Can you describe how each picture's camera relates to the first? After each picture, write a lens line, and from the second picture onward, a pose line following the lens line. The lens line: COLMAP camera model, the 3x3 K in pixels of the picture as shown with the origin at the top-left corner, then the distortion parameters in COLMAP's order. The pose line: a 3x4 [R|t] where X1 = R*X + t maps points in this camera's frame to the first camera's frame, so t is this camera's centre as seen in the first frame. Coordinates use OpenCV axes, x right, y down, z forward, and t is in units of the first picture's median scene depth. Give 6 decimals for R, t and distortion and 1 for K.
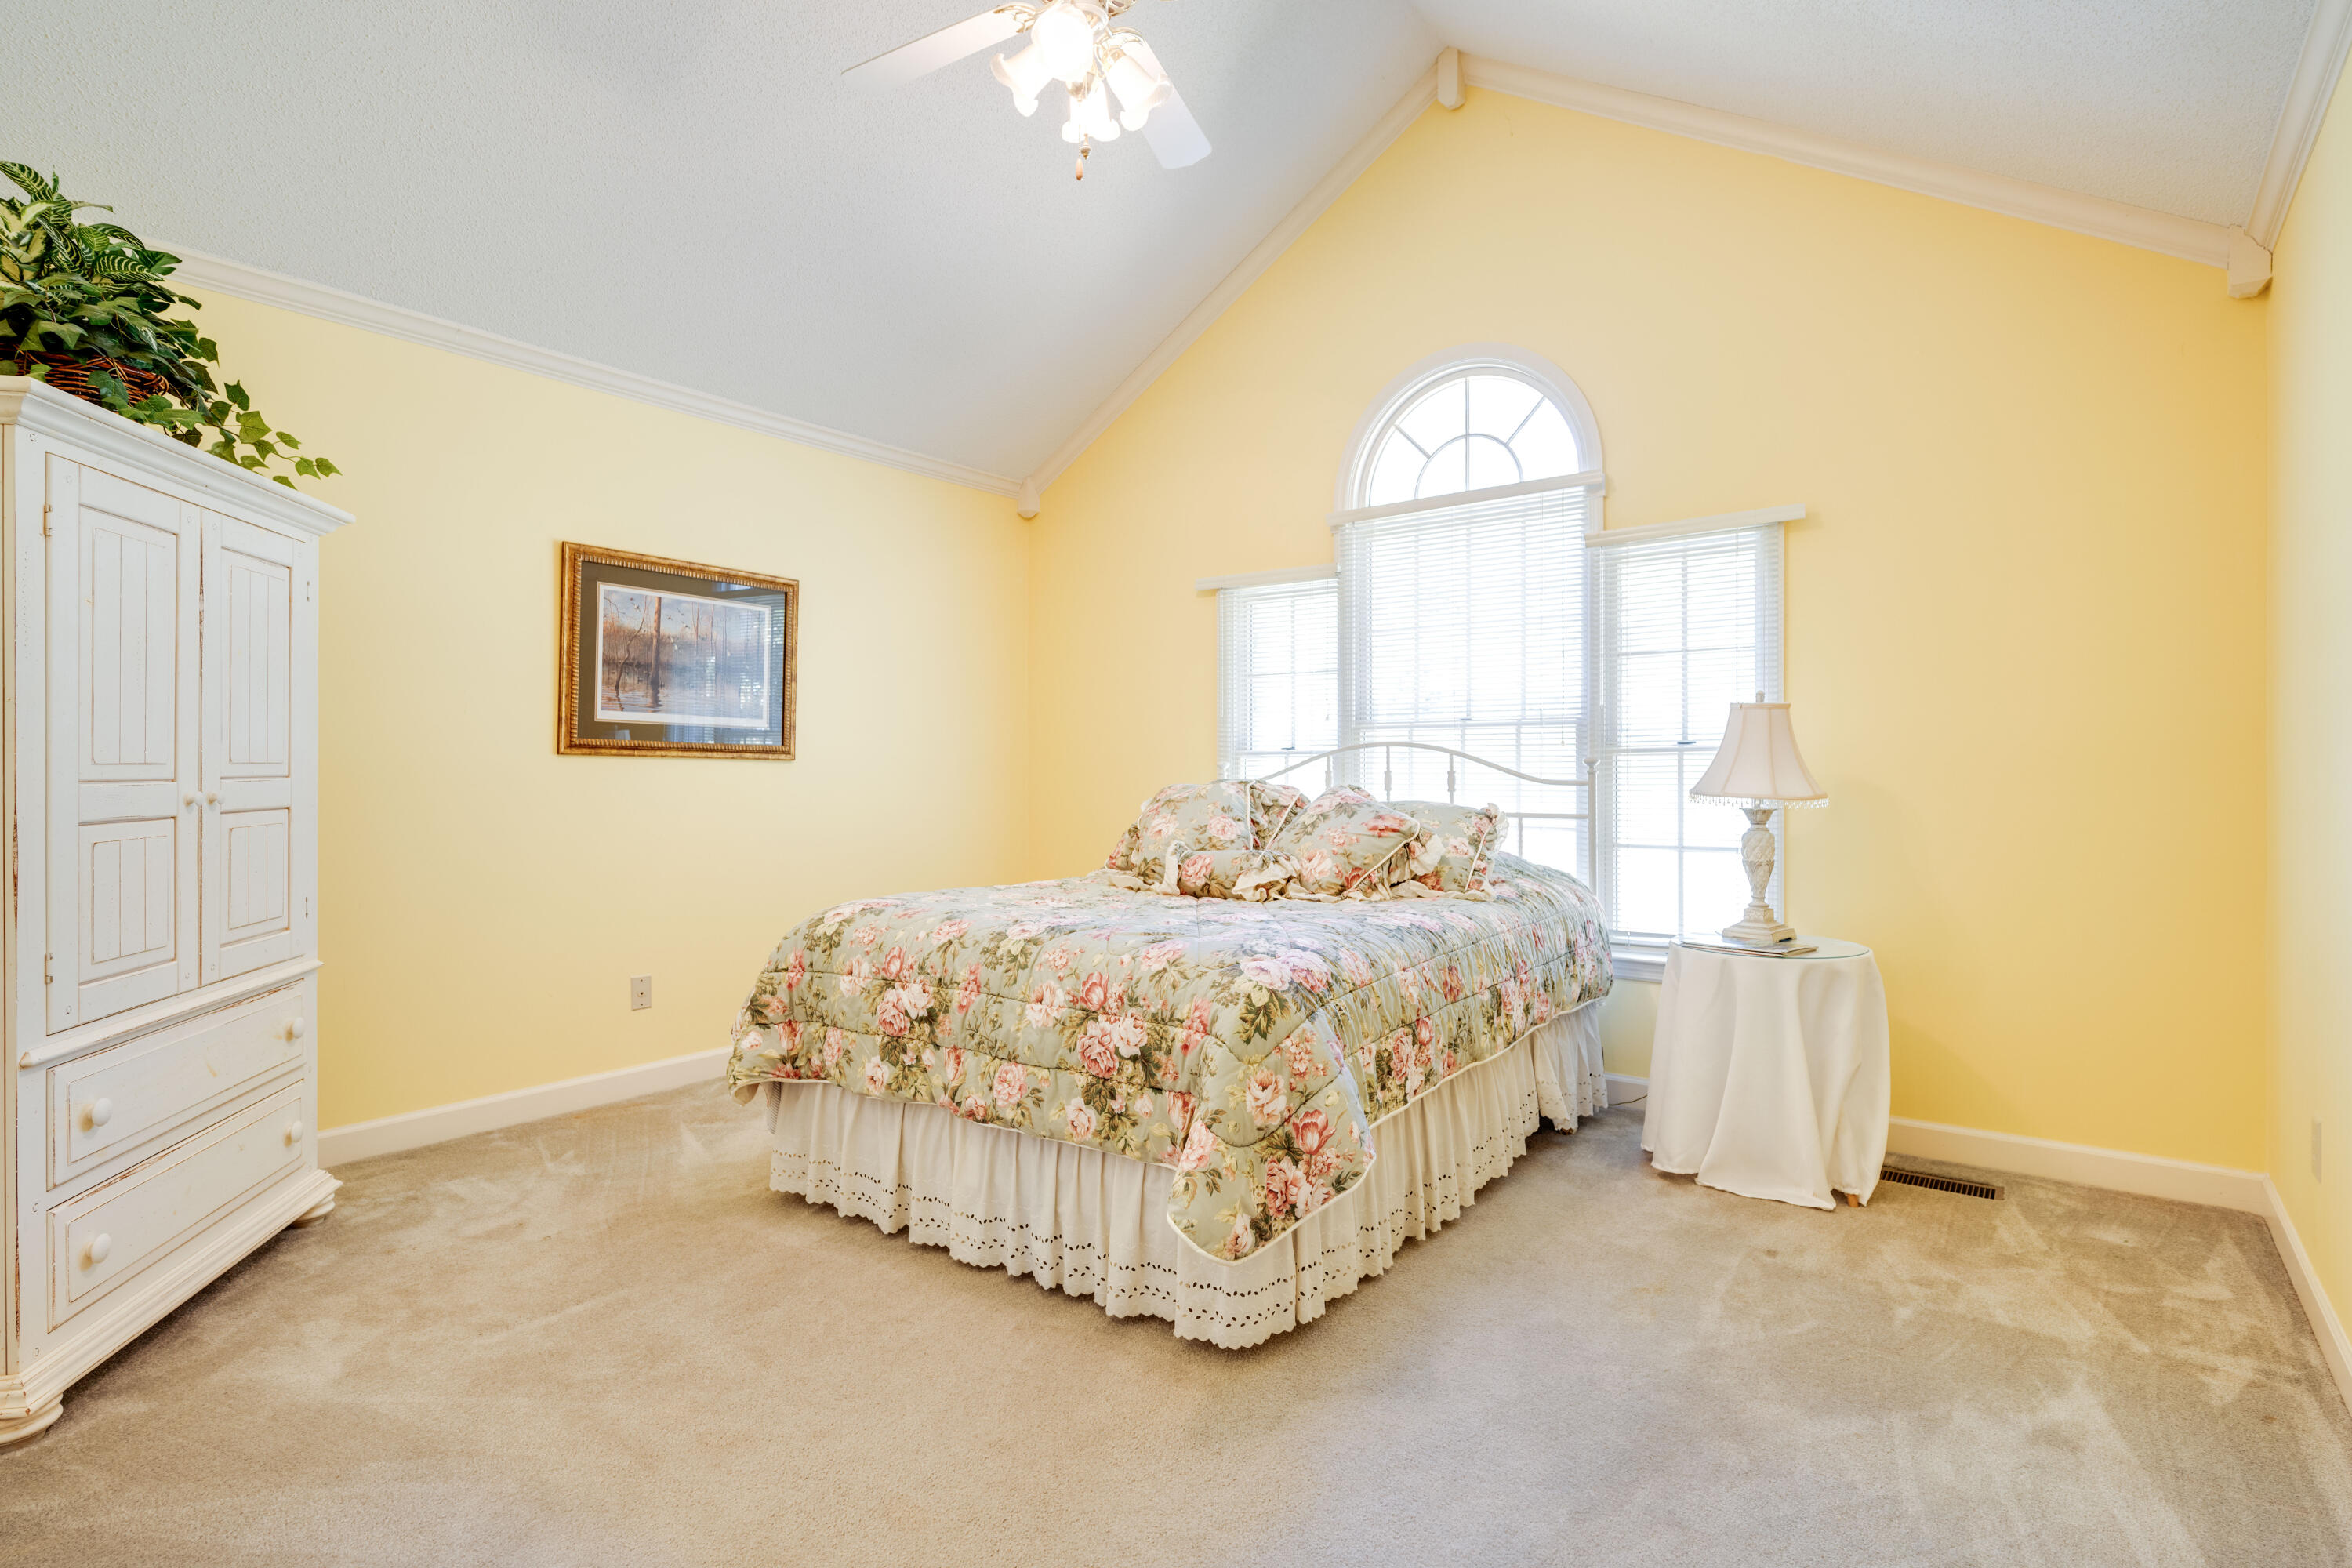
lens RADIAL K [[1201.7, 0, 1174.2], [0, 1201.7, 772.8], [0, 0, 1]] dist [0.001402, 0.000195]
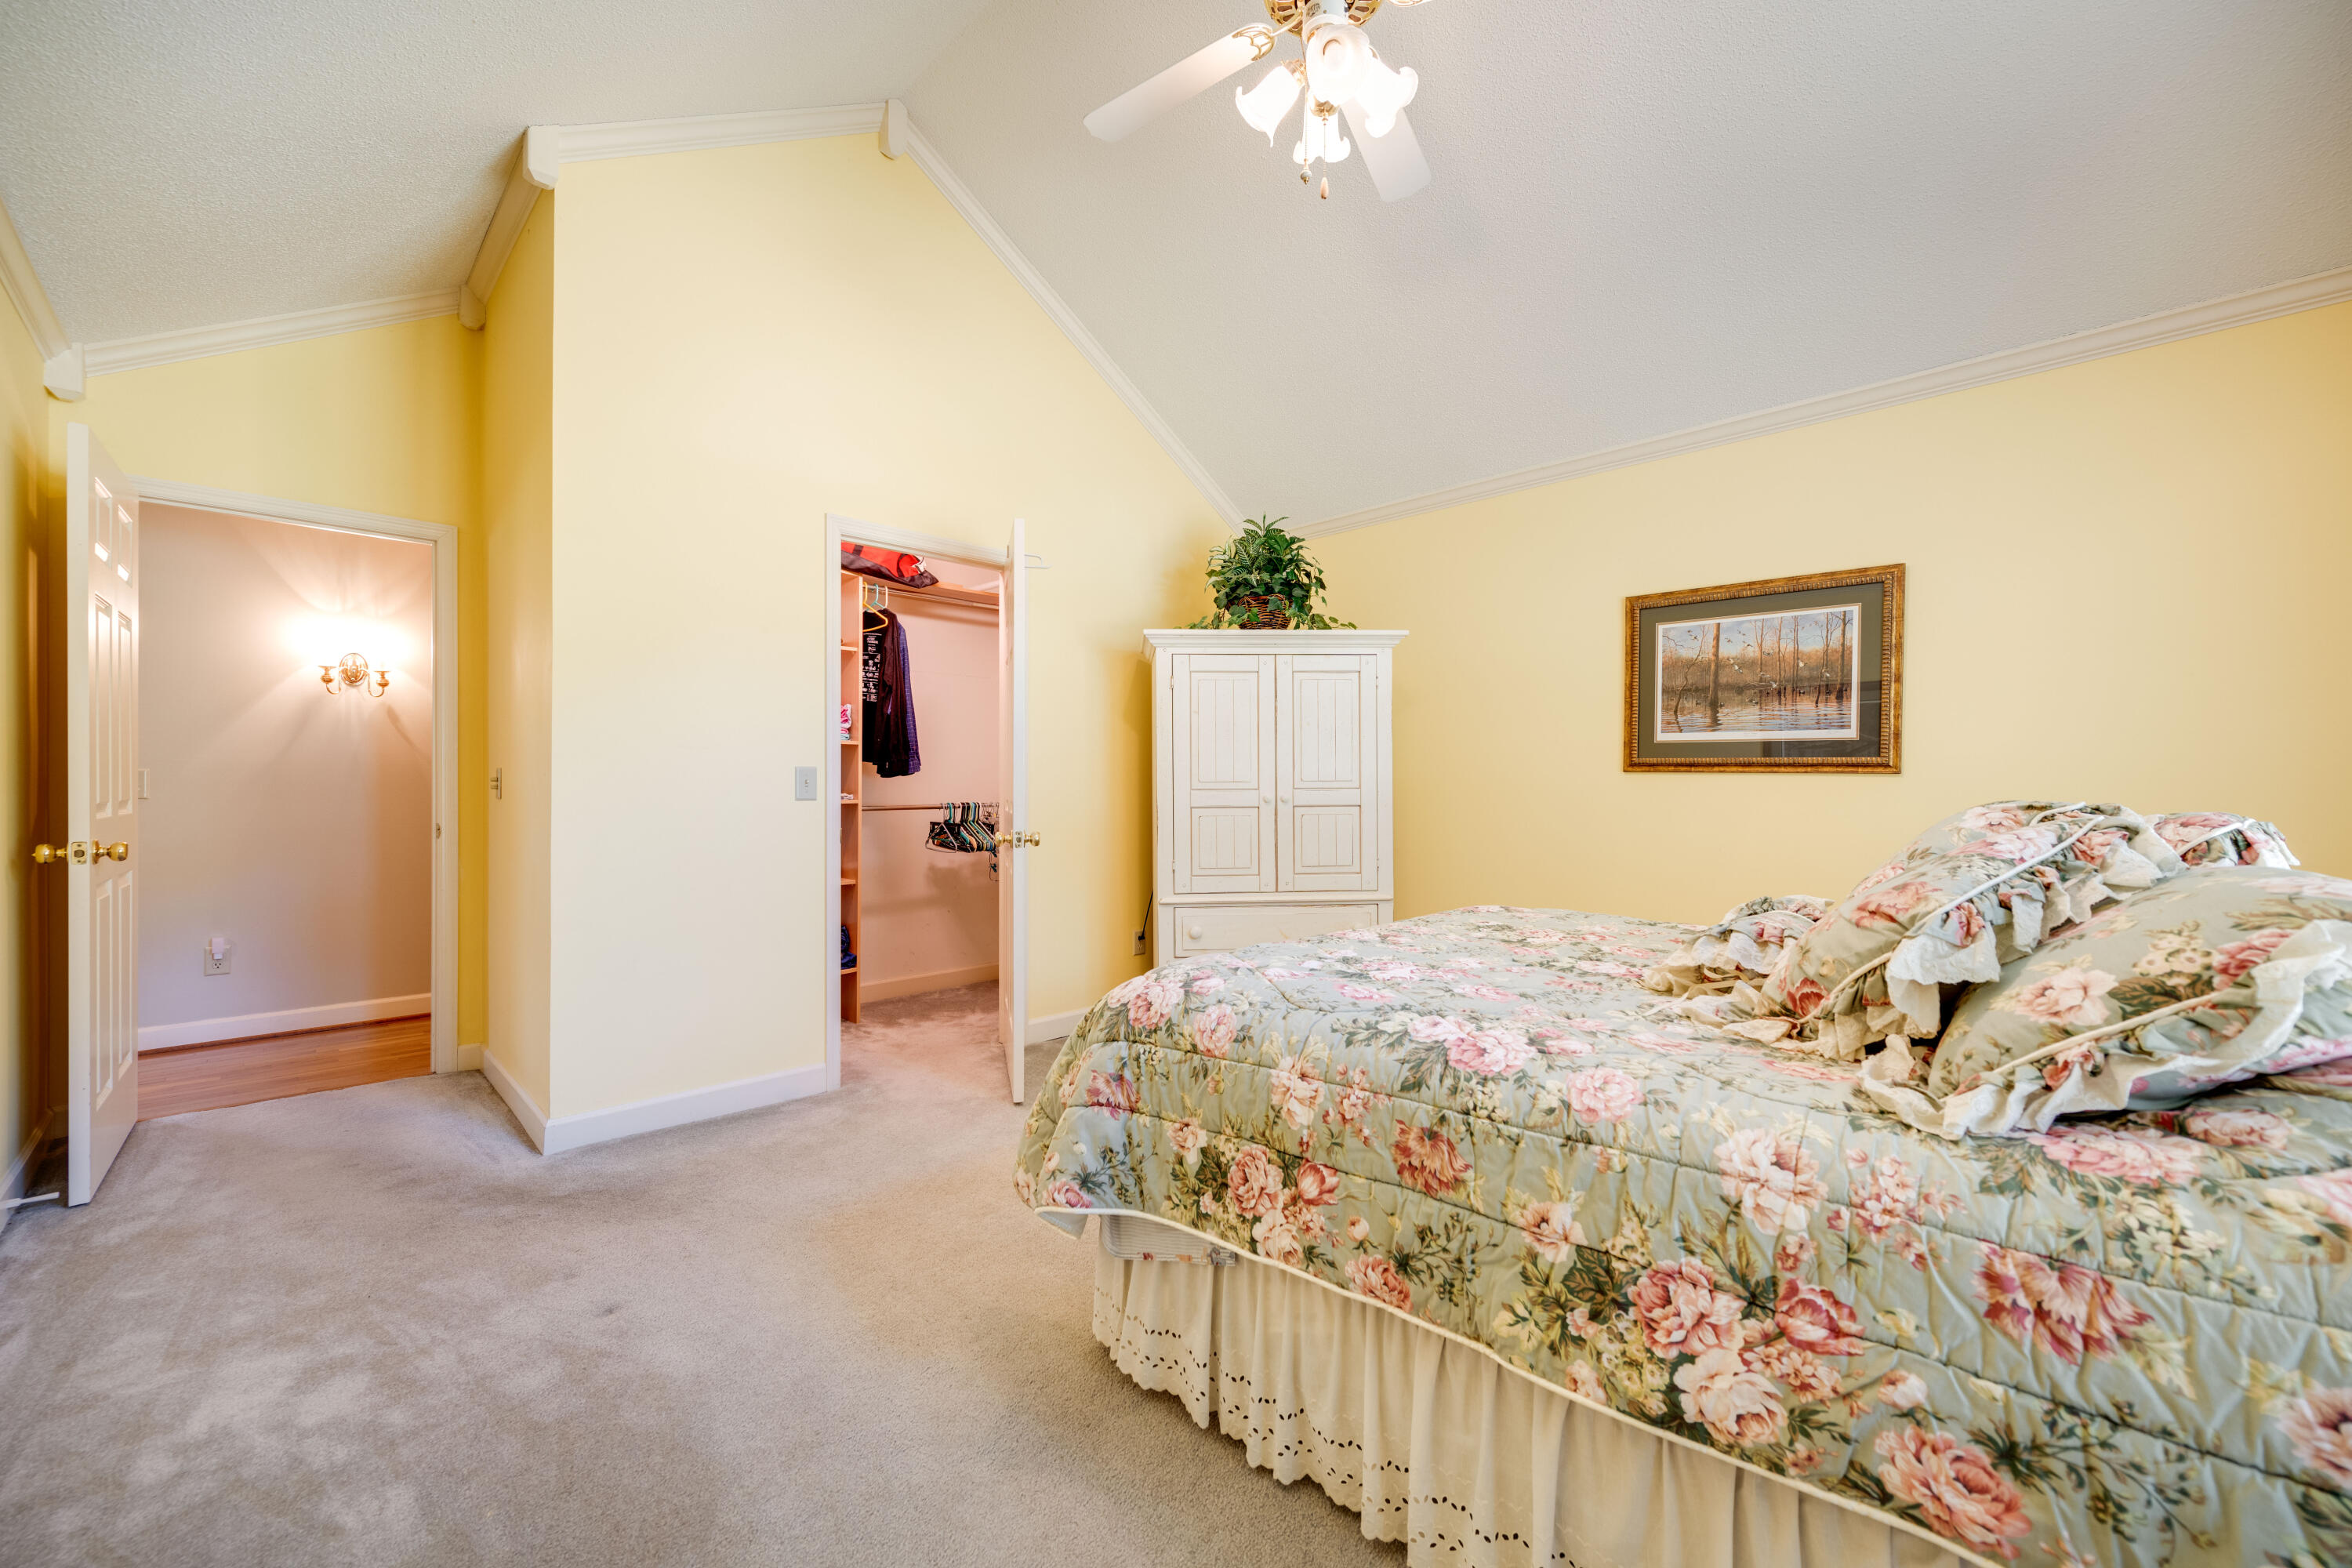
lens RADIAL K [[926.6, 0, 1172.7], [0, 926.6, 789.2], [0, 0, 1]] dist [0.002299, 0.000481]
pose [[-0.145945, 0.005749, -0.989276, 0.474169], [-0.002637, 0.999977, 0.006201, -0.002103], [0.989289, 0.003514, -0.145926, 0.657214]]
